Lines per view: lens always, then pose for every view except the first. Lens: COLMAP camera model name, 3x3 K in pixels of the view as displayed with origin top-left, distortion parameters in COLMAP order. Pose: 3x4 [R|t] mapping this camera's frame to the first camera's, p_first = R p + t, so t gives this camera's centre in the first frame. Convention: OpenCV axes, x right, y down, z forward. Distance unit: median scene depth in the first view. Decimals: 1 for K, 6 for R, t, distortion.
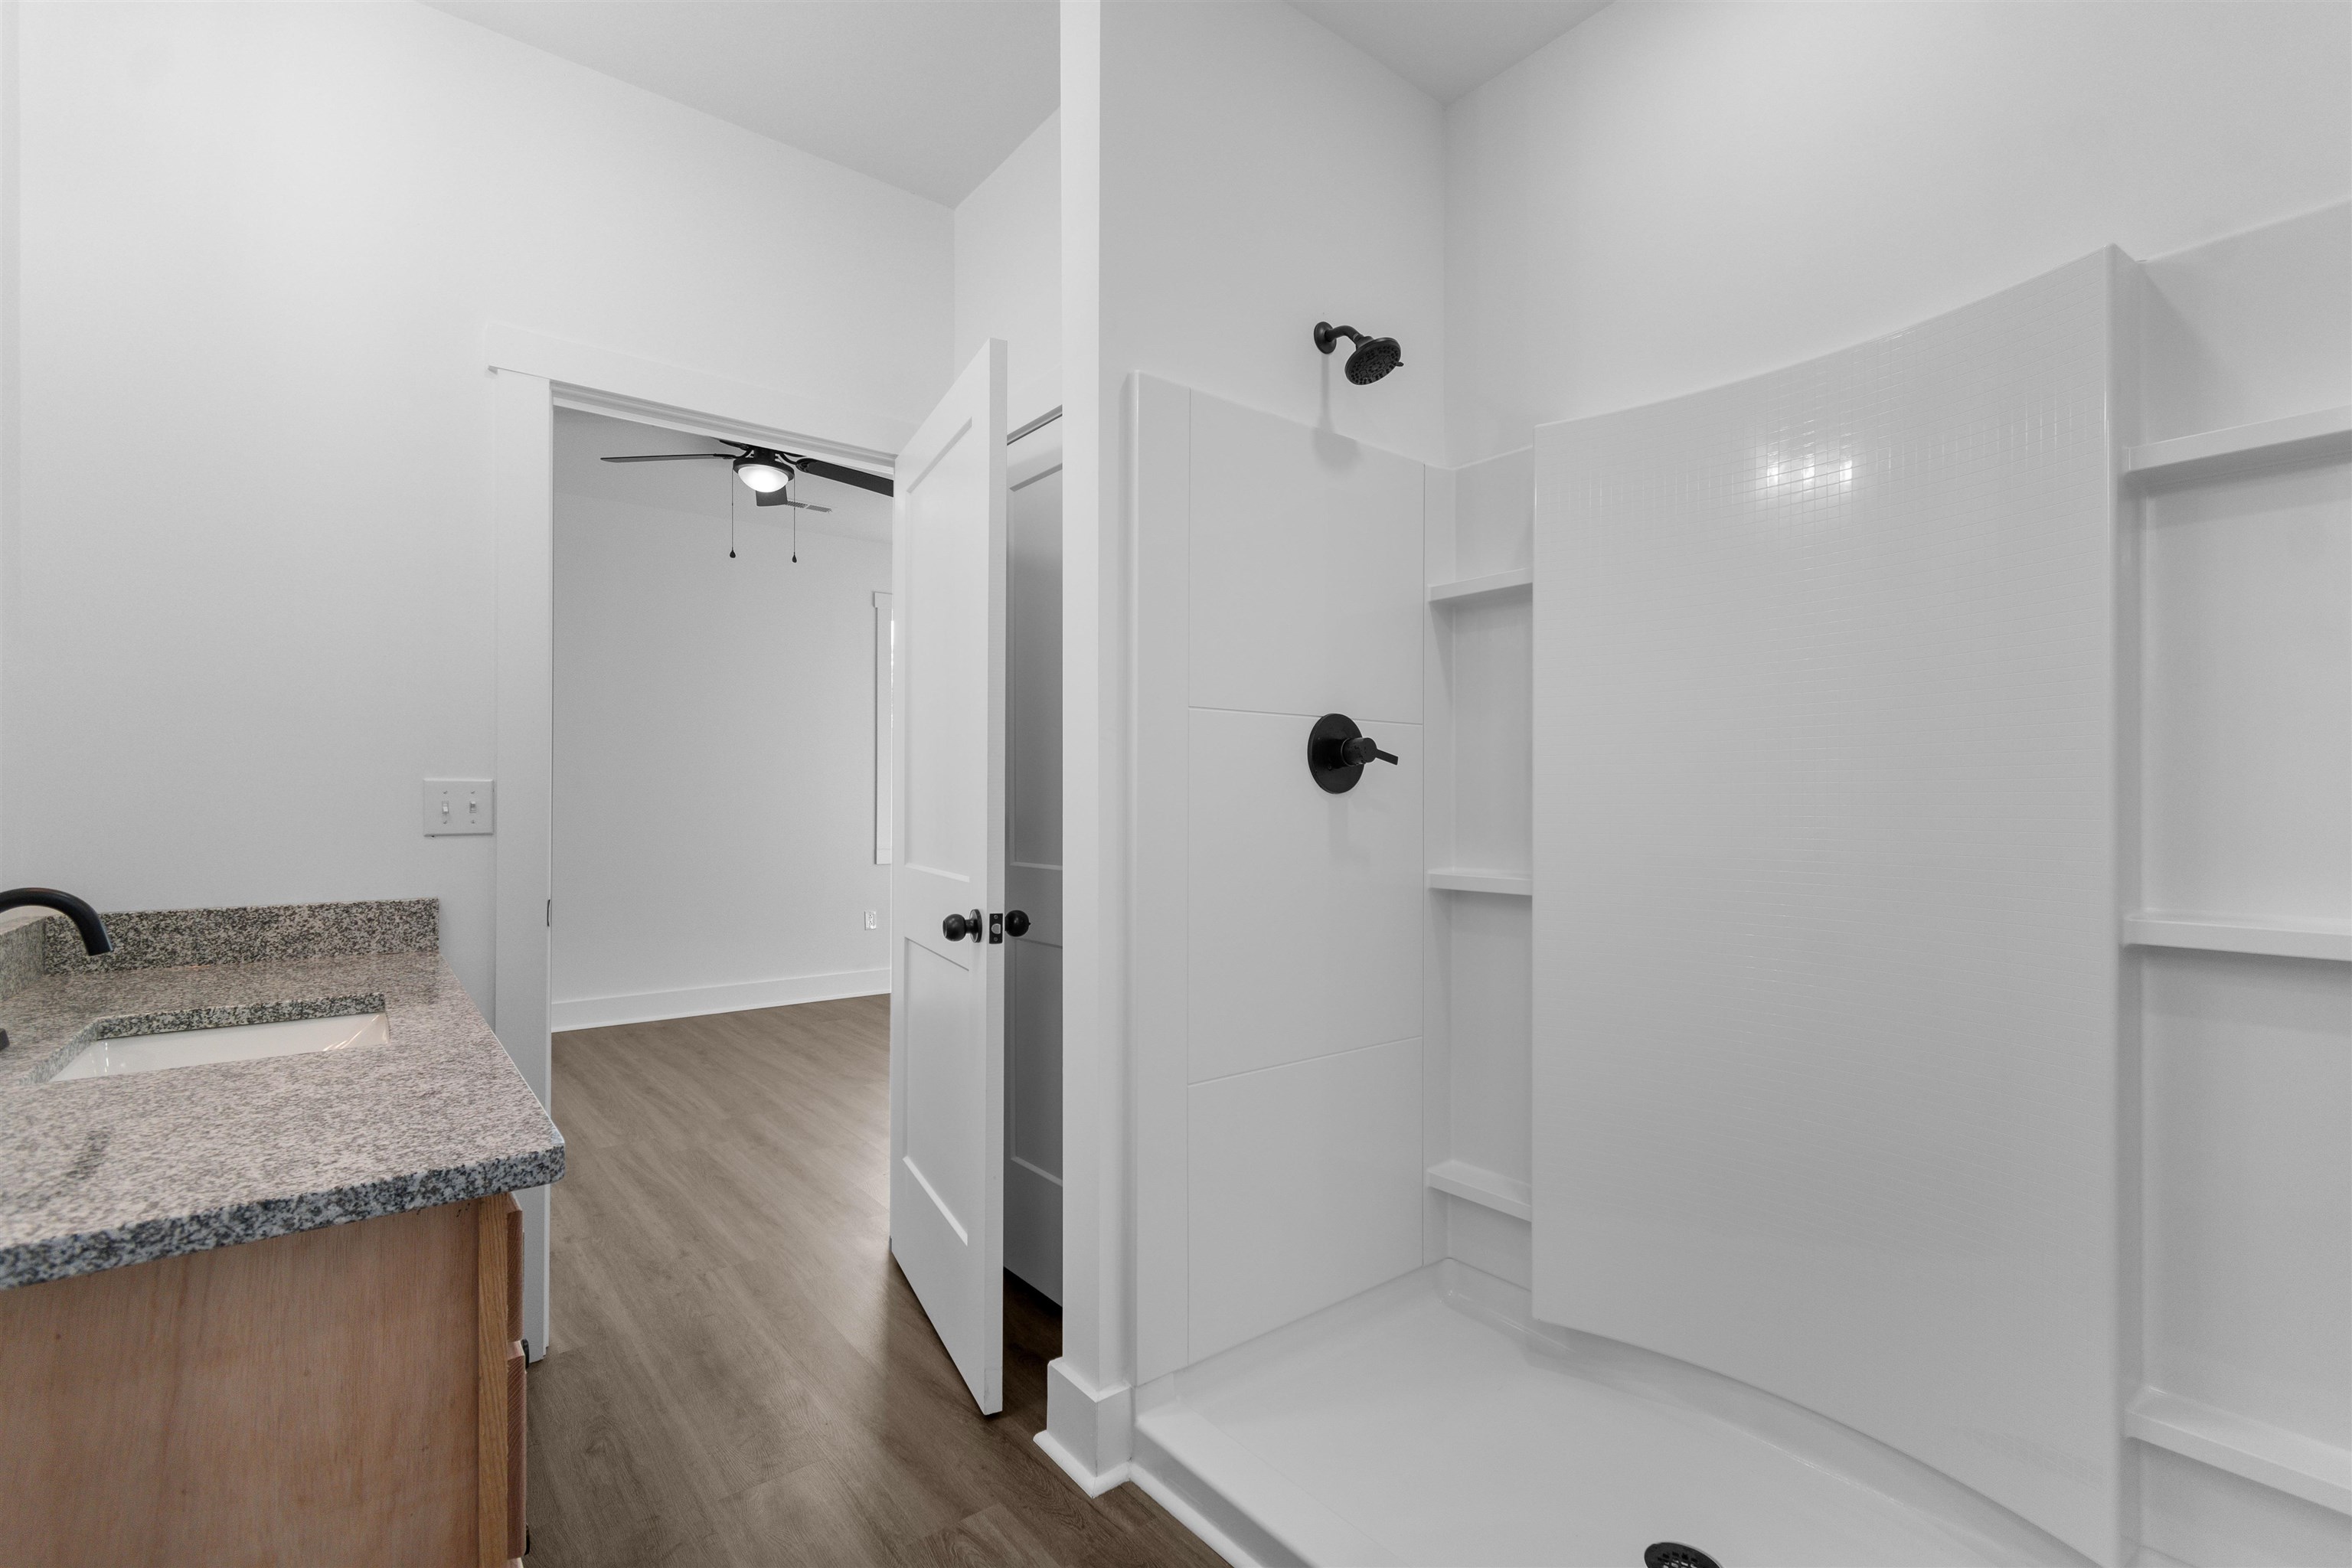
lens RADIAL K [[1058.6, 0, 1192.4], [0, 1058.6, 791.3], [0, 0, 1]] dist [0.001363, -0.000694]
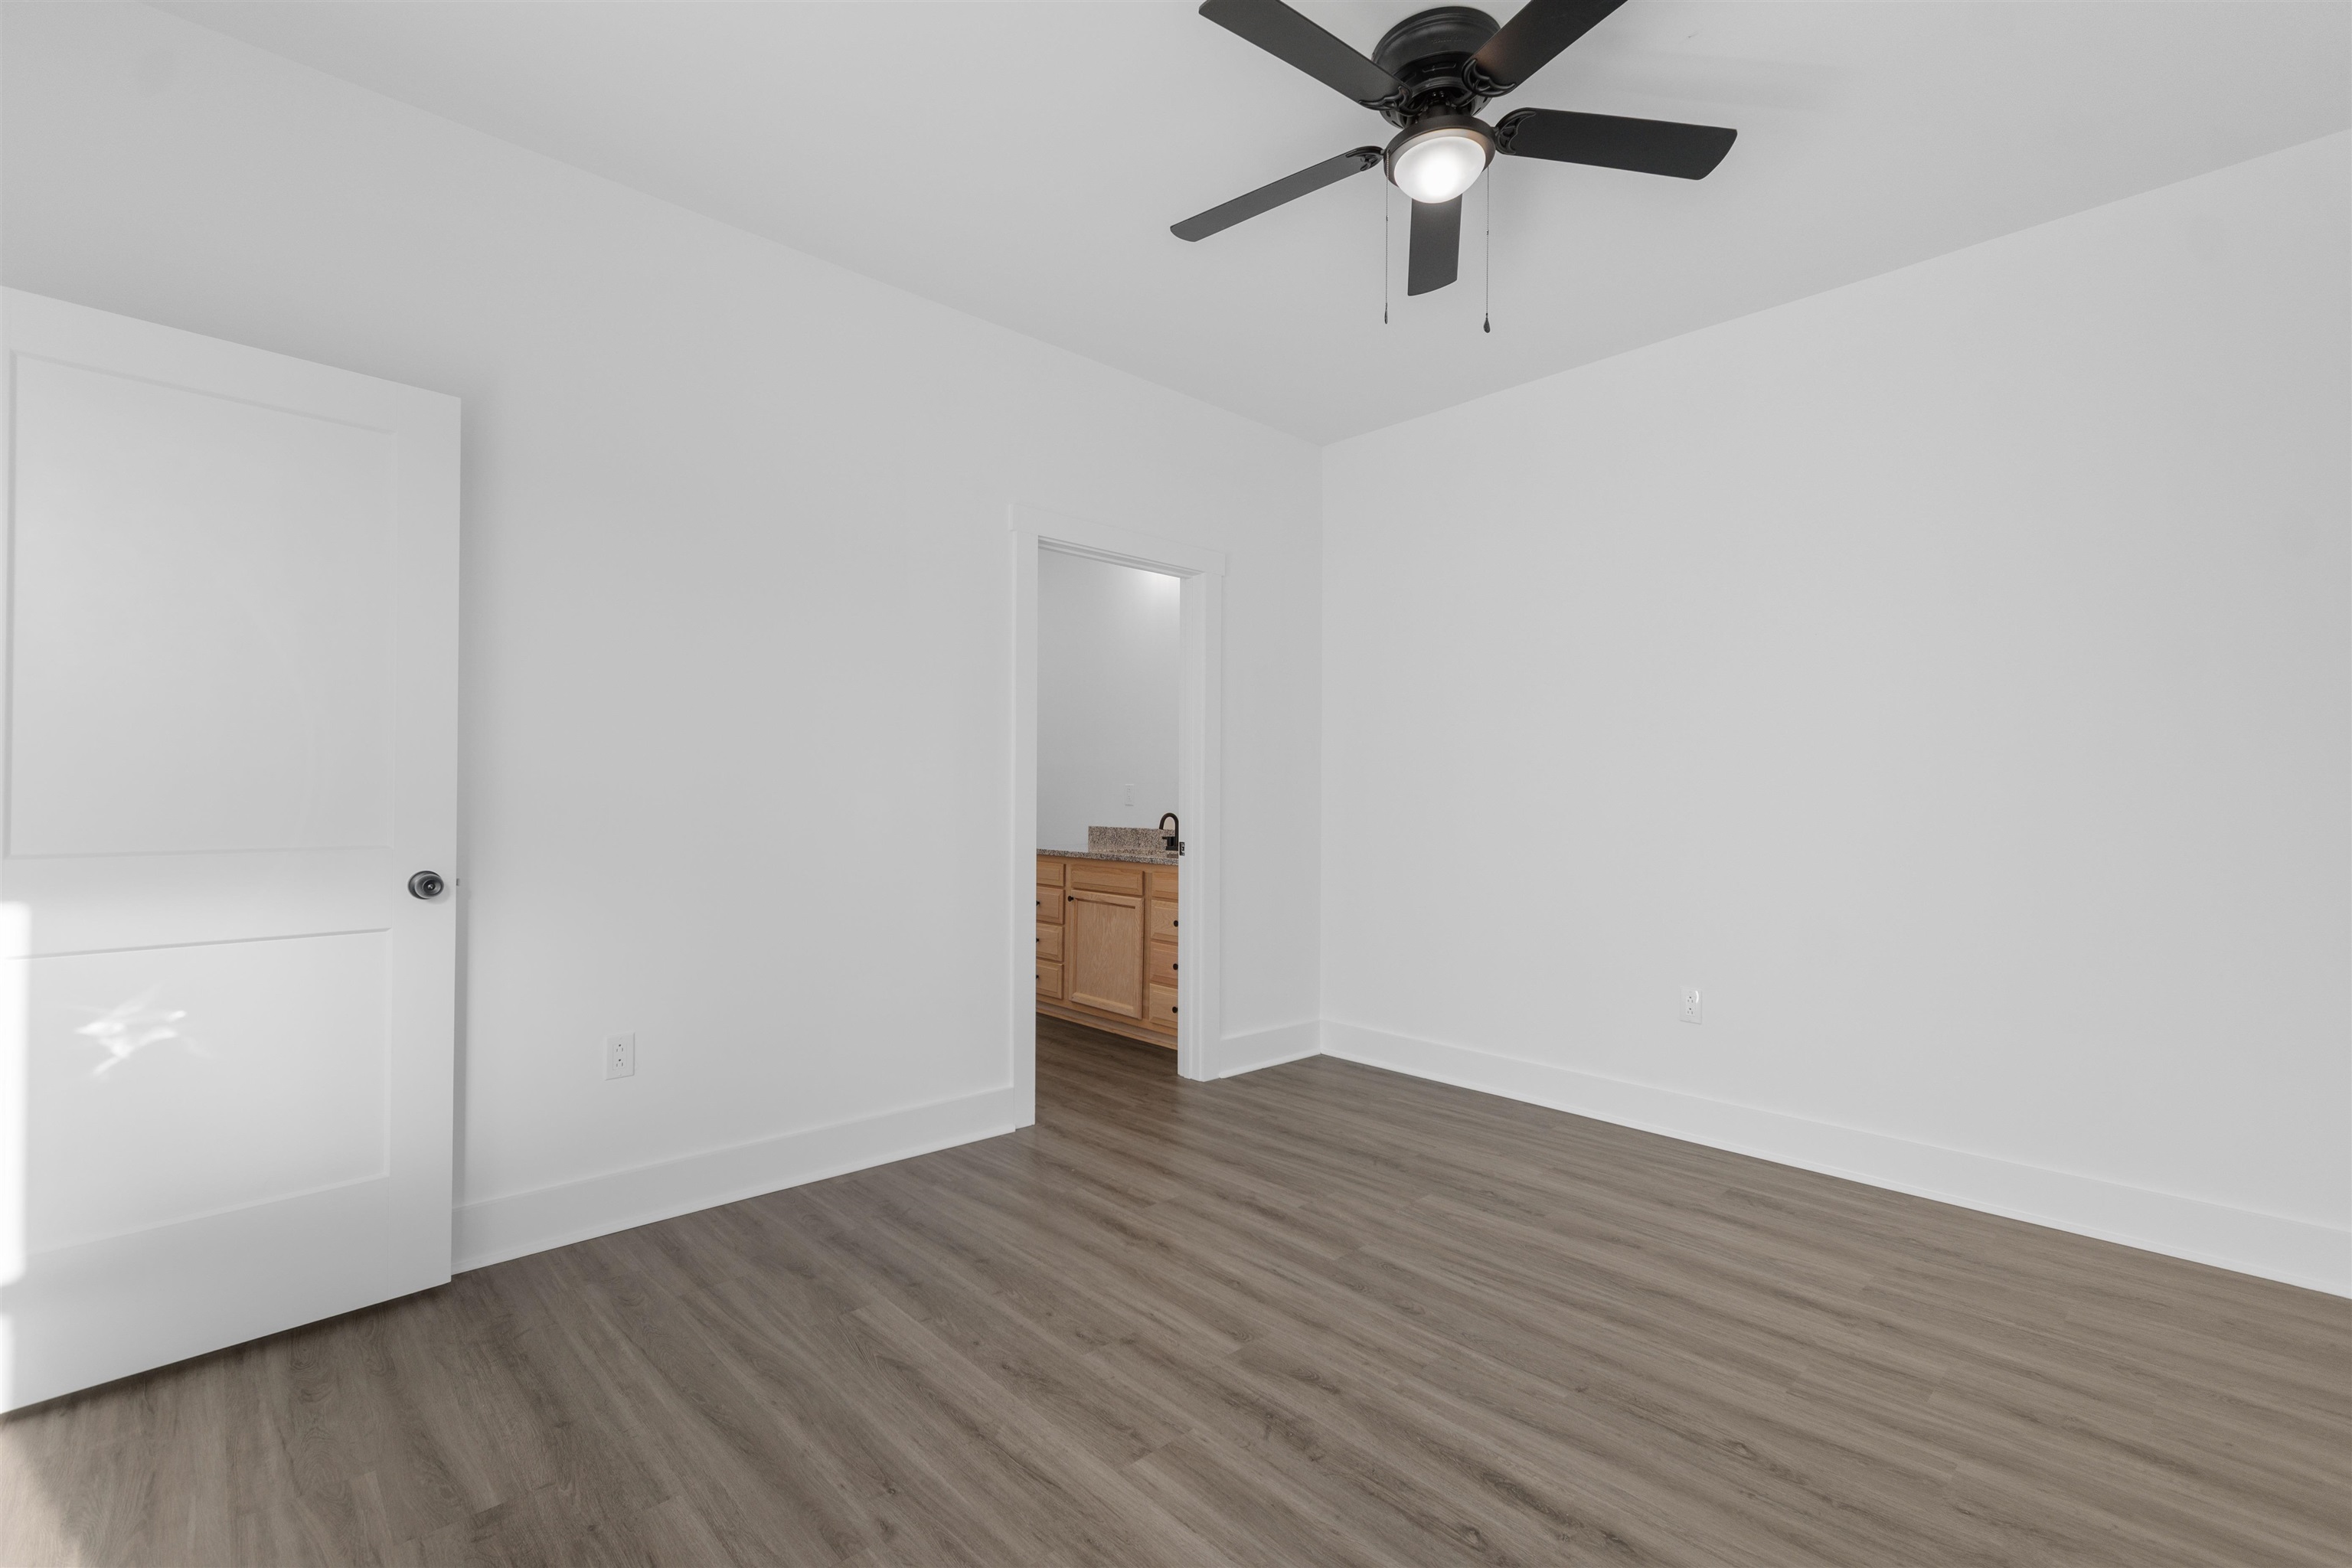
lens RADIAL K [[1058.6, 0, 1192.4], [0, 1058.6, 791.3], [0, 0, 1]] dist [0.001363, -0.000694]
pose [[-0.995587, -0.004841, -0.093716, -0.275128], [-0.004519, 0.999983, -0.003647, 0.010819], [0.093732, -0.003208, -0.995592, 1.782783]]
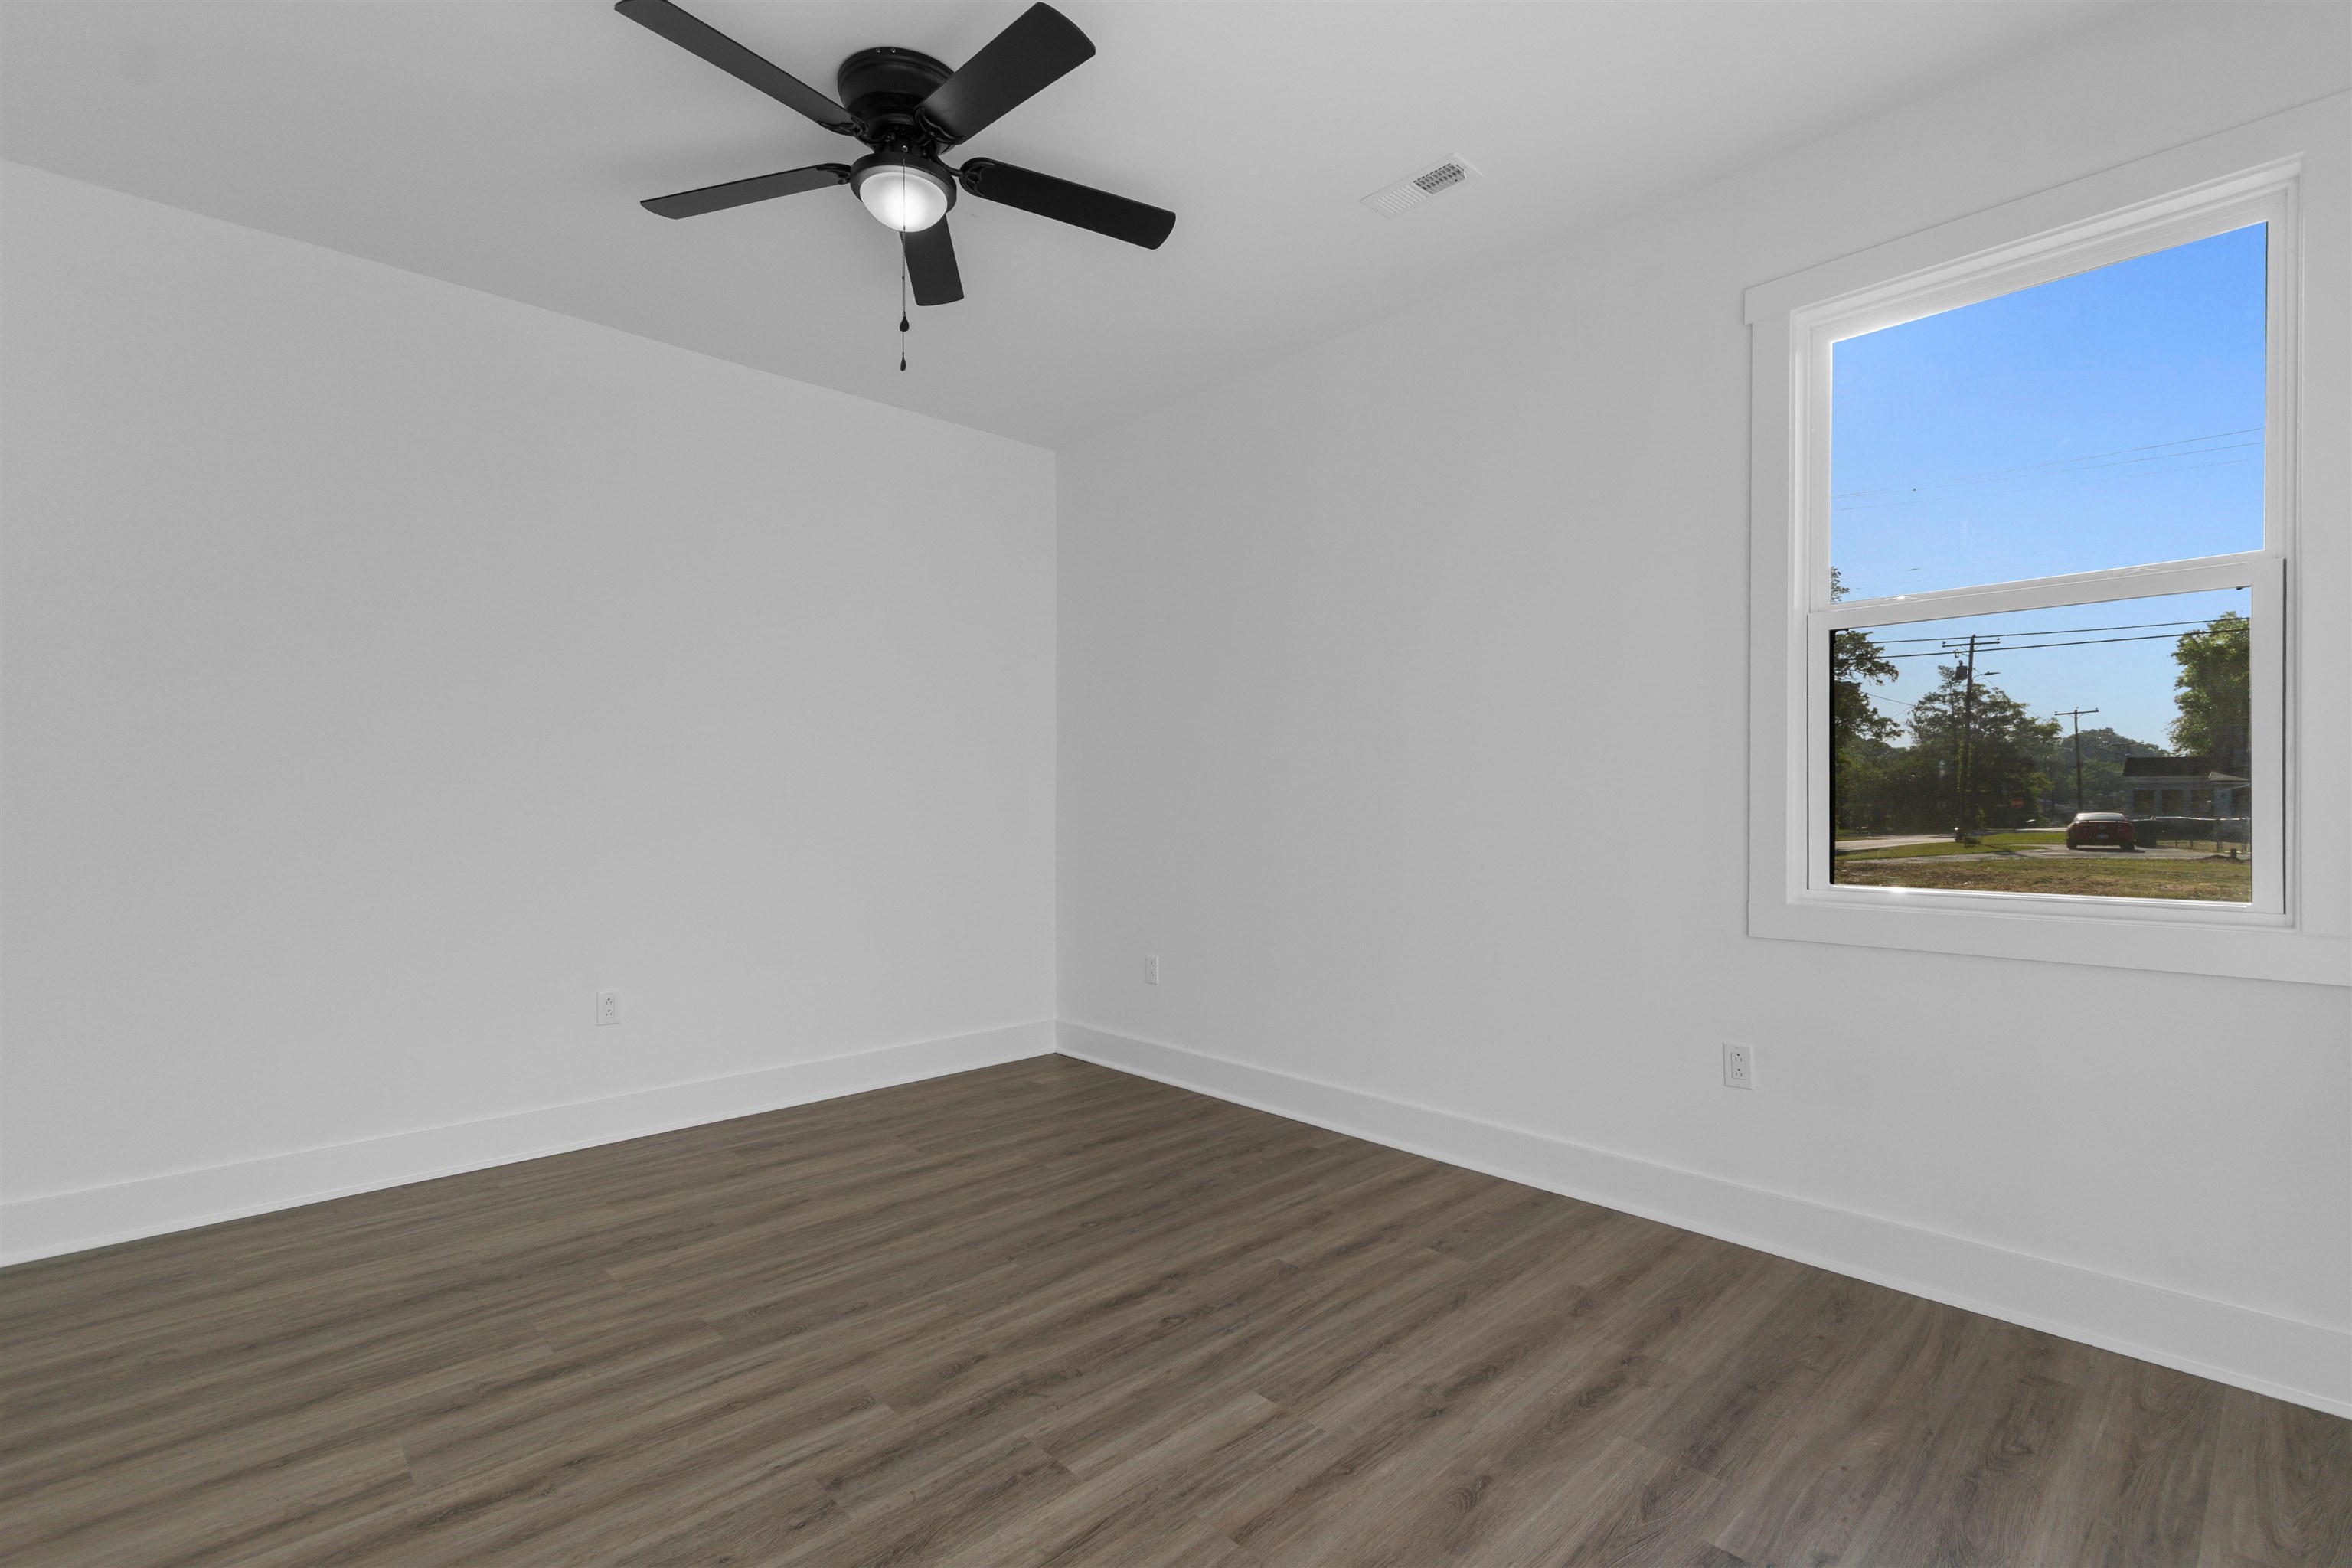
lens RADIAL K [[1058.6, 0, 1192.4], [0, 1058.6, 791.3], [0, 0, 1]] dist [0.001363, -0.000694]
pose [[0.108888, -0.006777, -0.994031, 0.209289], [0.001399, 0.999977, -0.006664, 0.010061], [0.994053, -0.000665, 0.108895, 1.280498]]
